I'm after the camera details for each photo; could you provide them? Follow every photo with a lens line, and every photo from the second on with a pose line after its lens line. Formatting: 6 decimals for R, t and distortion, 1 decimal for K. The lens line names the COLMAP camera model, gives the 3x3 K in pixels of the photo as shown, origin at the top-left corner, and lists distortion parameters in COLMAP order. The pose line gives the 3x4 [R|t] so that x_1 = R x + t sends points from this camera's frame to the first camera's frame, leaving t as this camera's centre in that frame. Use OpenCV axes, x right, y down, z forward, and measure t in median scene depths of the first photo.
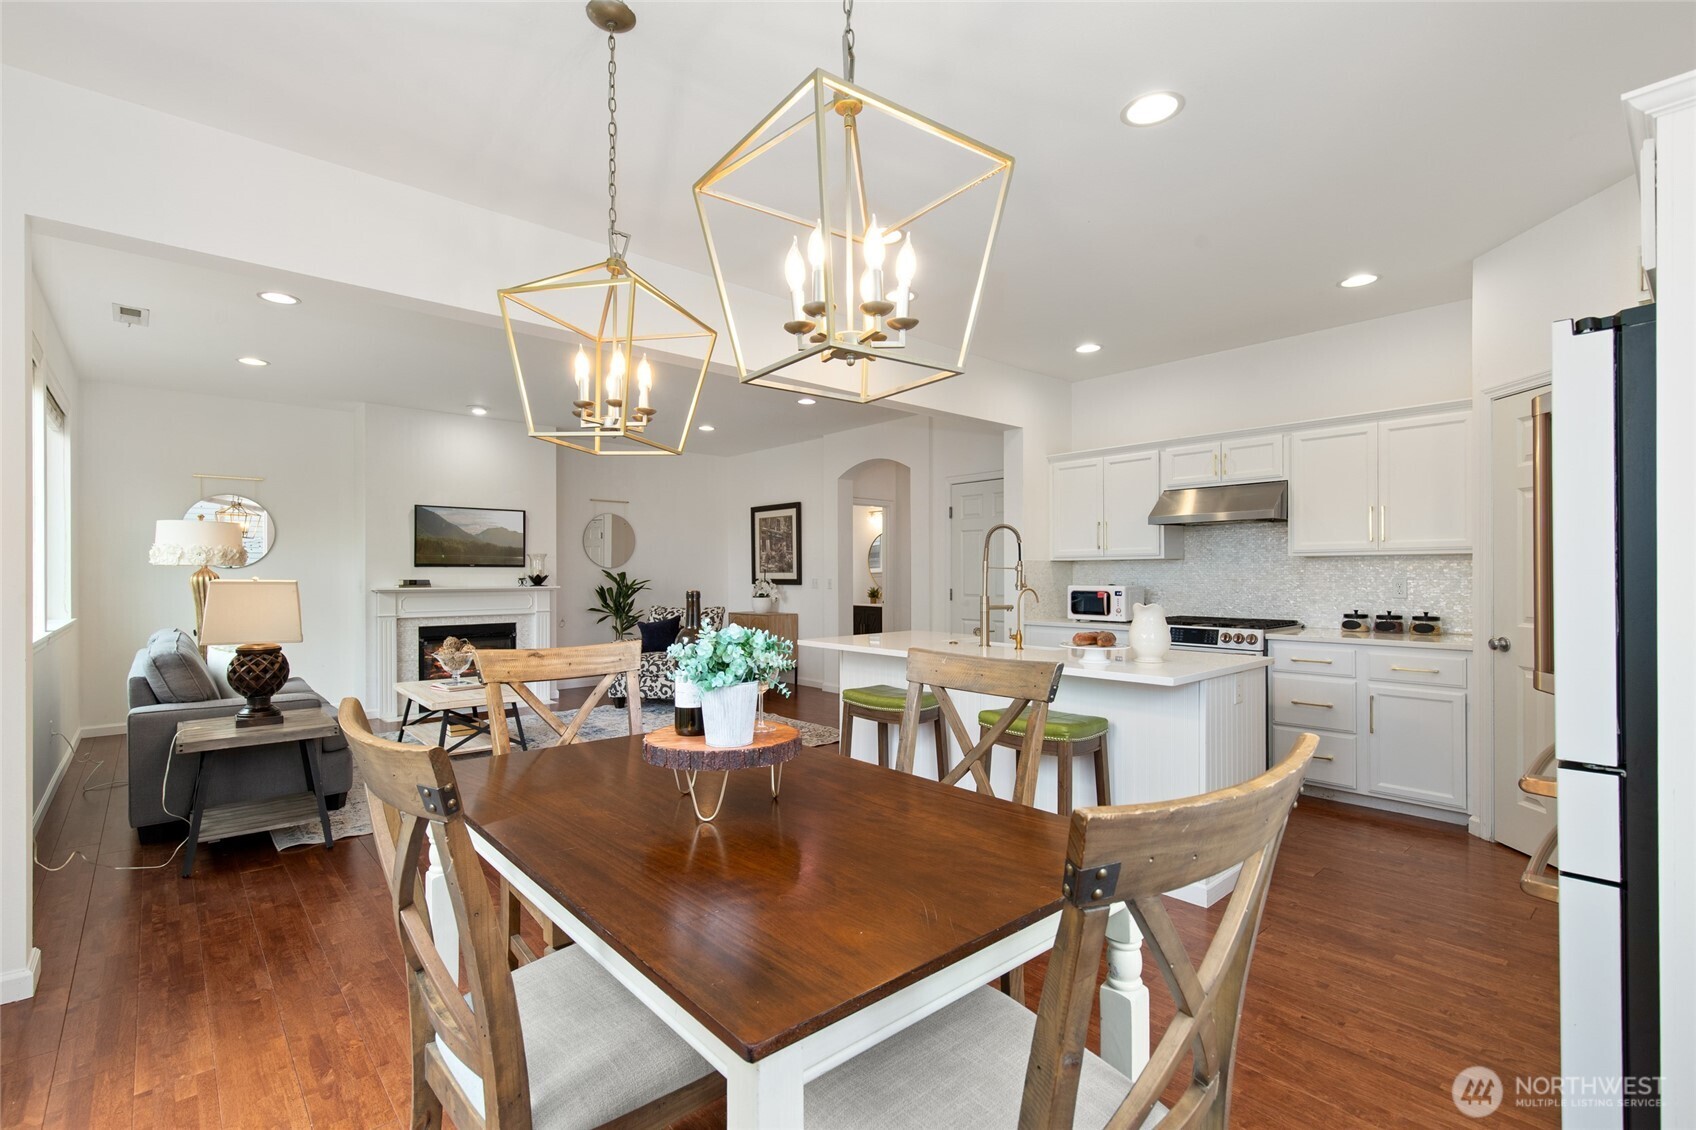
lens RADIAL K [[771.5, 0, 849.2], [0, 771.5, 577.0], [0, 0, 1]] dist [0.006607, 0.000261]
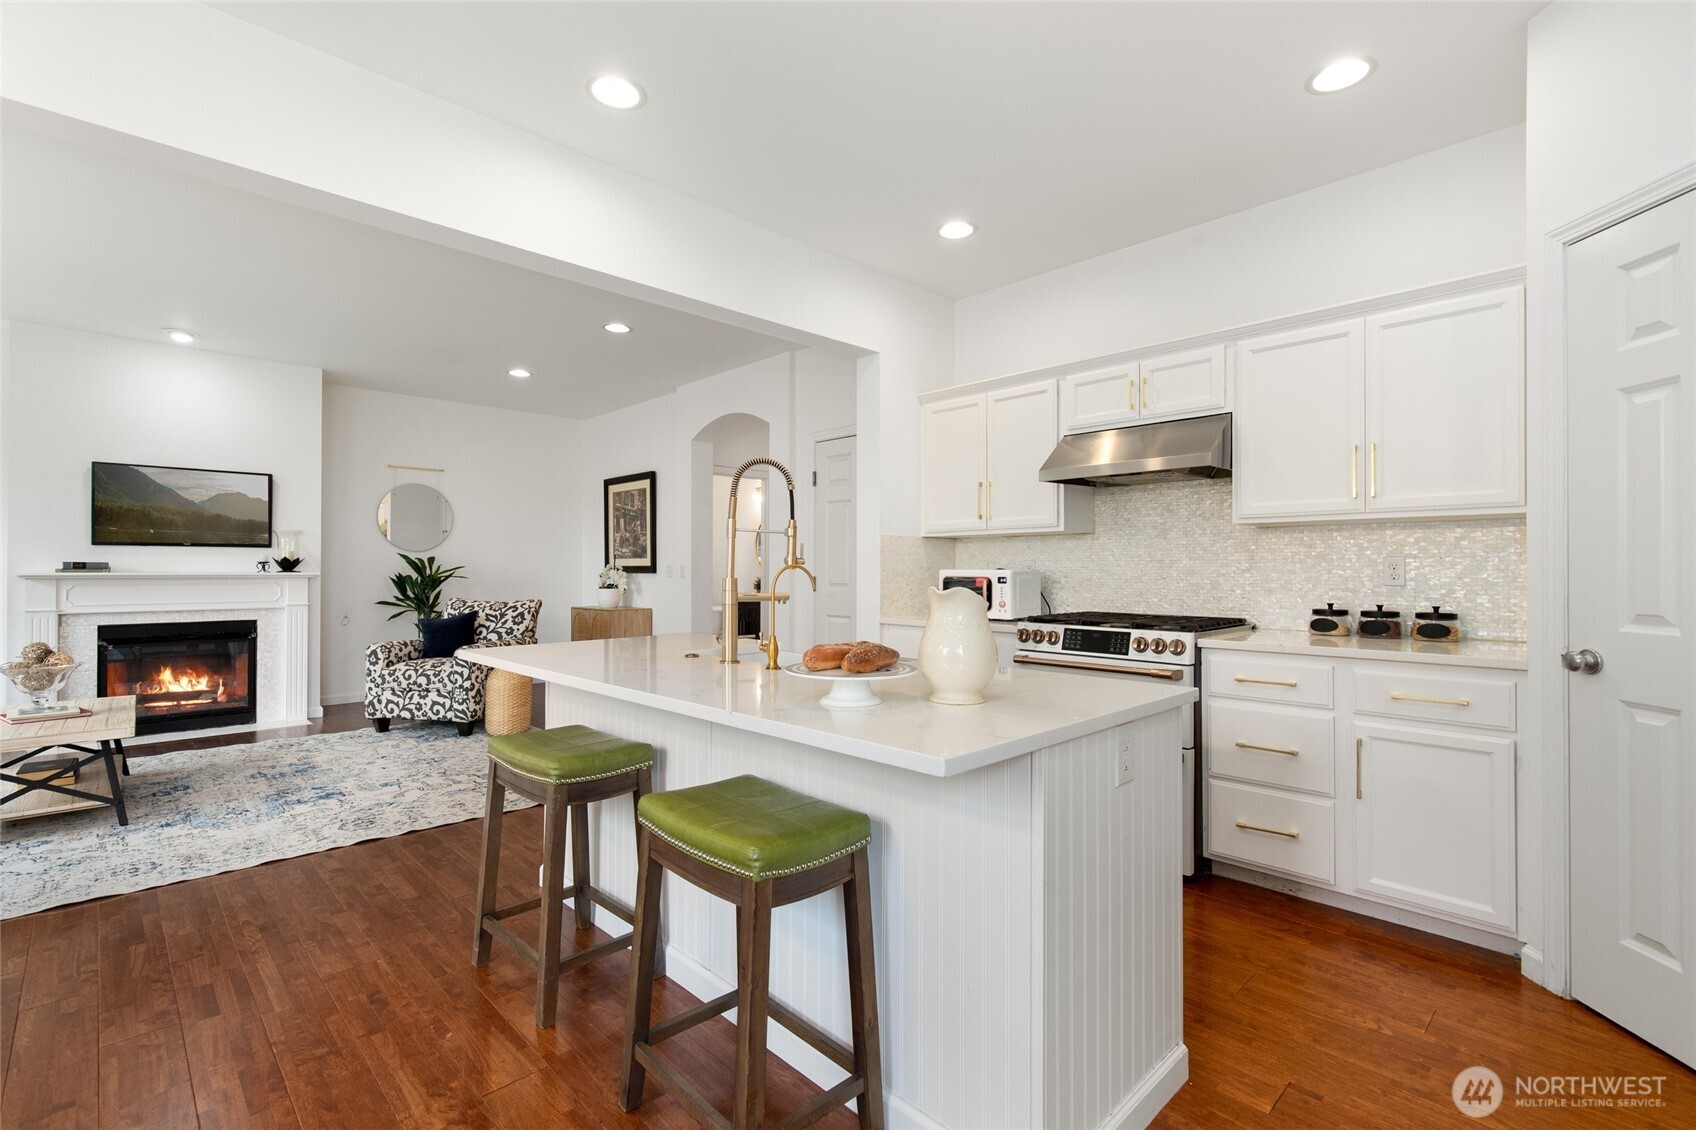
lens RADIAL K [[767.2, 0, 852.1], [0, 767.2, 568.9], [0, 0, 1]] dist [0.007736, 0.000313]
pose [[0.998999, 0.003647, 0.044586, 0.181537], [-0.003425, 0.999981, -0.005052, 0.015211], [-0.044604, 0.004894, 0.998993, 0.303060]]
